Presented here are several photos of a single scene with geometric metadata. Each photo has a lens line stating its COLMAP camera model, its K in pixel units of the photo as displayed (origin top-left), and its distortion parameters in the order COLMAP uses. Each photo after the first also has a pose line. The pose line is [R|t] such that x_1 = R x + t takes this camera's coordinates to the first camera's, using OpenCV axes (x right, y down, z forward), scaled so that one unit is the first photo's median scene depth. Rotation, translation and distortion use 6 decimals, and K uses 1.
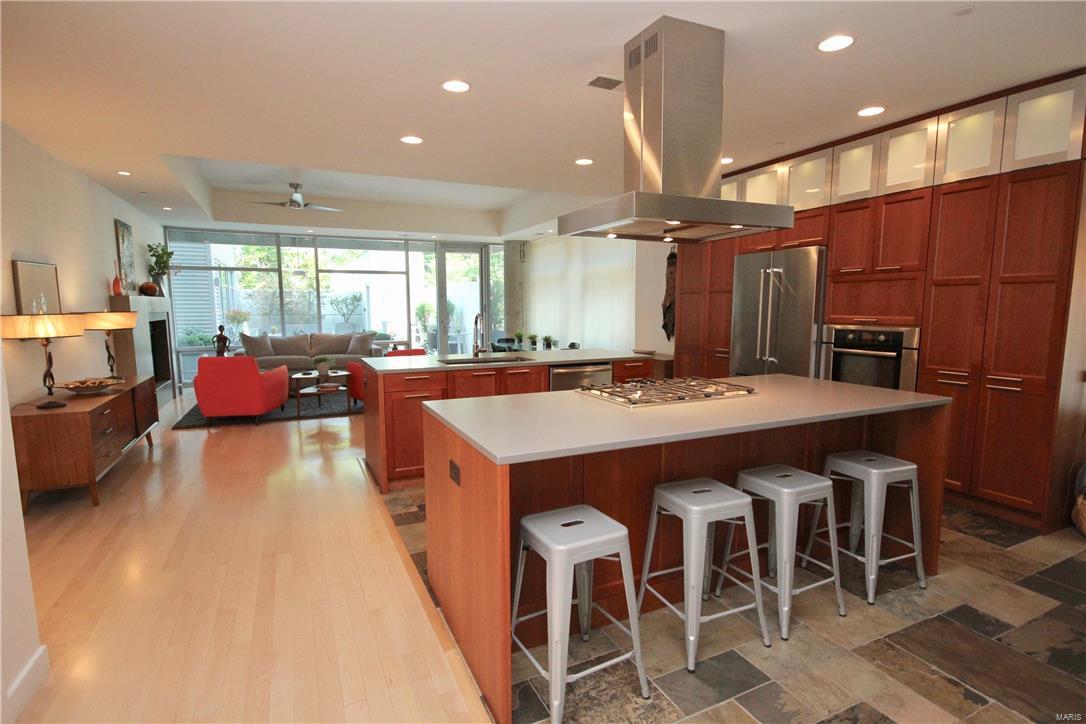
lens RADIAL K [[540.8, 0, 543.7], [0, 540.8, 365.4], [0, 0, 1]] dist [0.007858, -0.001402]
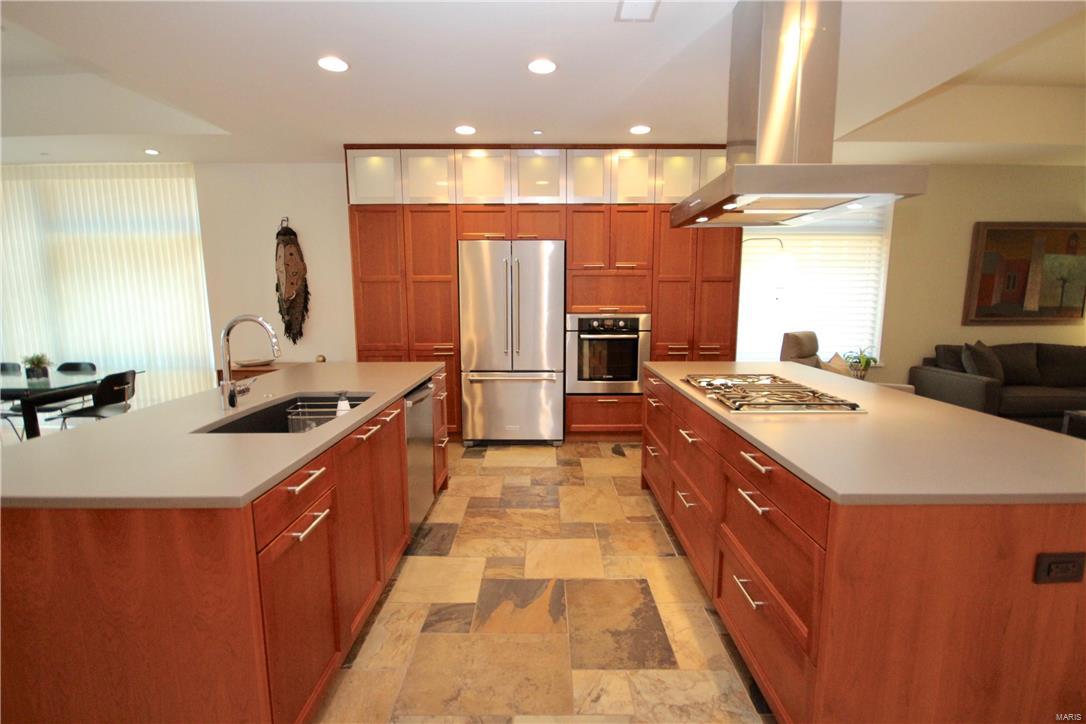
lens RADIAL K [[505.3, 0, 544.5], [0, 505.3, 367.5], [0, 0, 1]] dist [0.003092, -0.005449]
pose [[0.416725, -0.127064, 0.900108, -0.443767], [0.101932, 0.990469, 0.092628, -0.069495], [-0.903300, 0.053150, 0.425705, 0.625147]]
